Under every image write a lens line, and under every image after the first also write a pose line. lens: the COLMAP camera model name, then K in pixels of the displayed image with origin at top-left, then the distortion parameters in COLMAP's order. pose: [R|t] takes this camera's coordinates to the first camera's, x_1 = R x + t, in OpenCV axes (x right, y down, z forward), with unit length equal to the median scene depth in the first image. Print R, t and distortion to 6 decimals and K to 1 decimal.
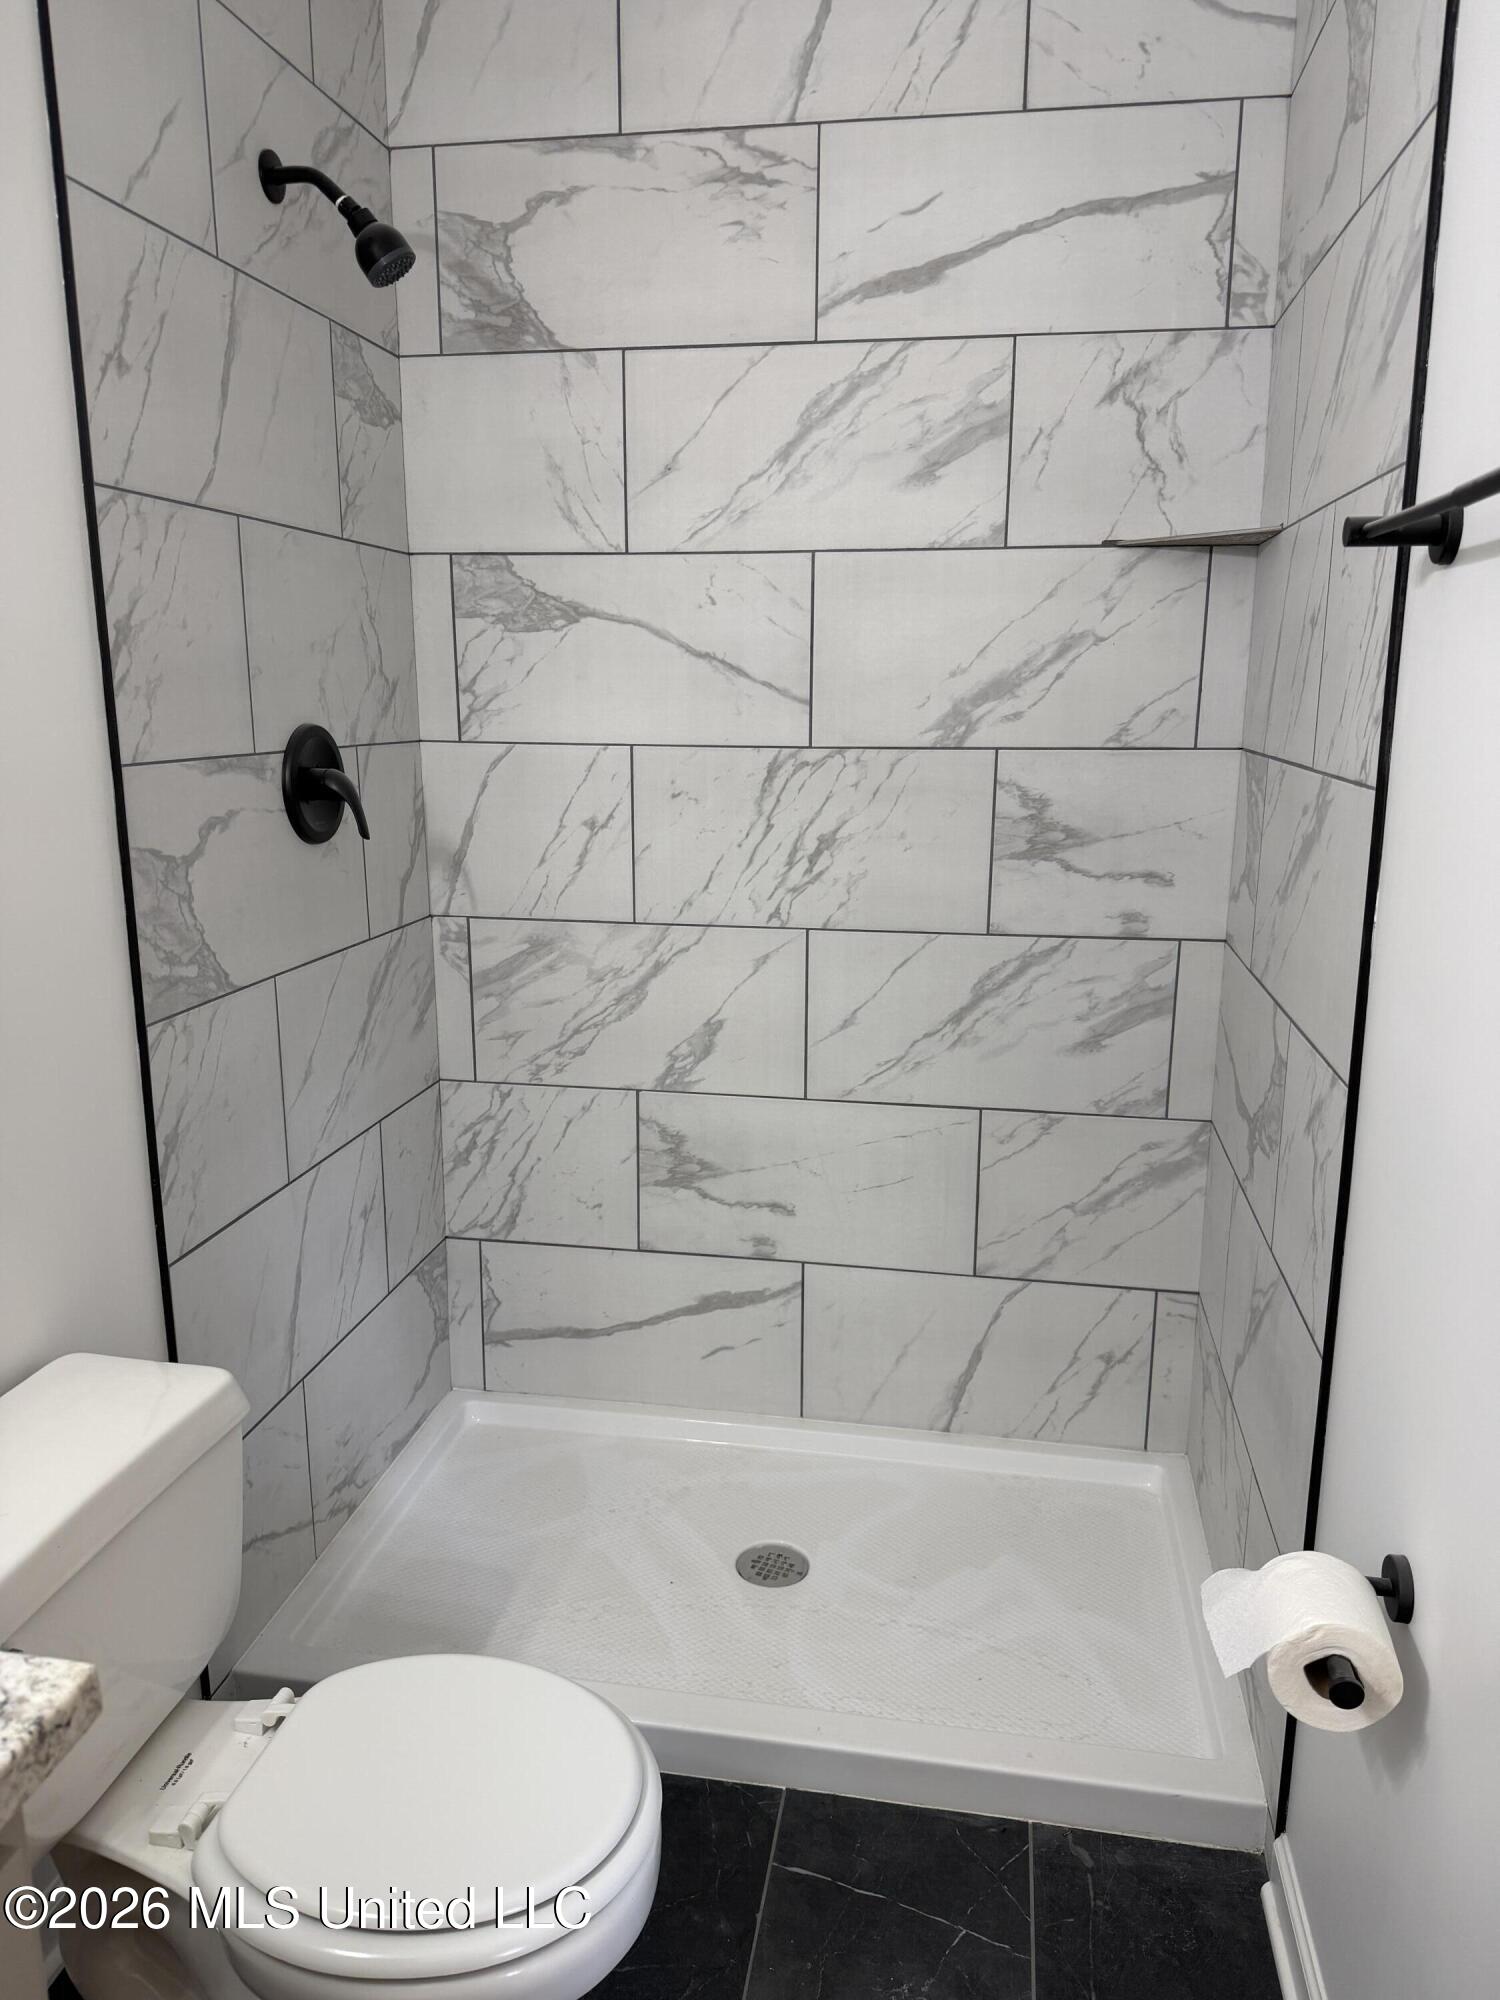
lens RADIAL K [[1436.1, 0, 750.0], [0, 1436.1, 1000.0], [0, 0, 1]] dist [0.106220, -0.143510]
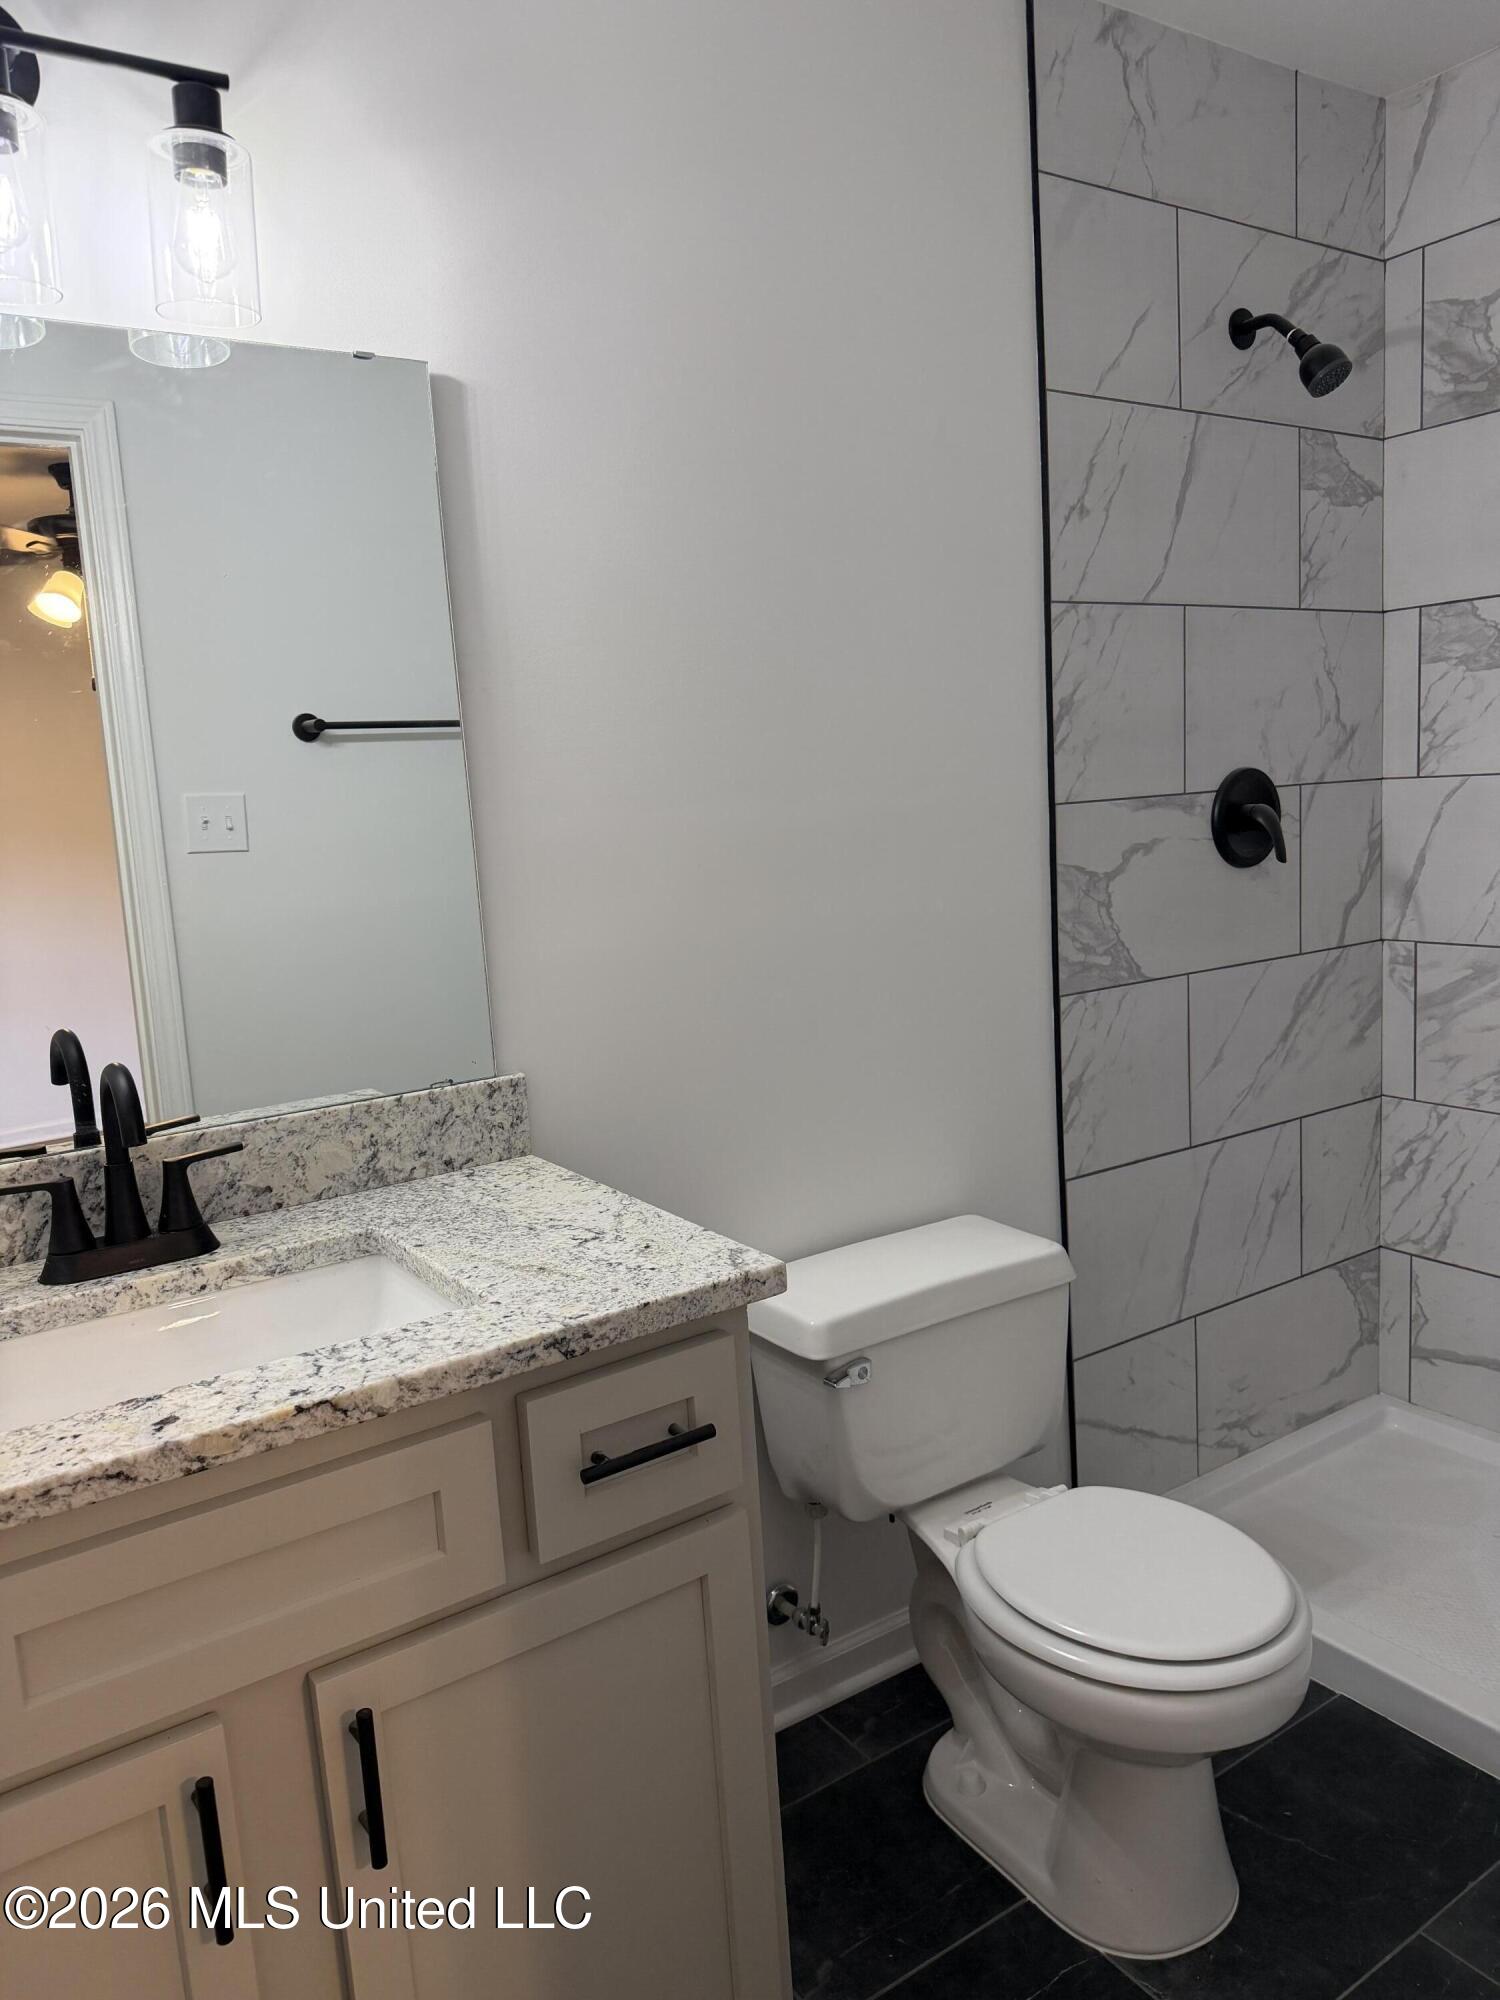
lens RADIAL K [[1398.2, 0, 751.9], [0, 1398.2, 978.4], [0, 0, 1]] dist [0.121197, -0.119685]
pose [[0.683745, 0.064067, -0.726903, 0.253629], [-0.105823, 0.994314, -0.011904, 0.035599], [0.722007, 0.085062, 0.686637, -0.072173]]
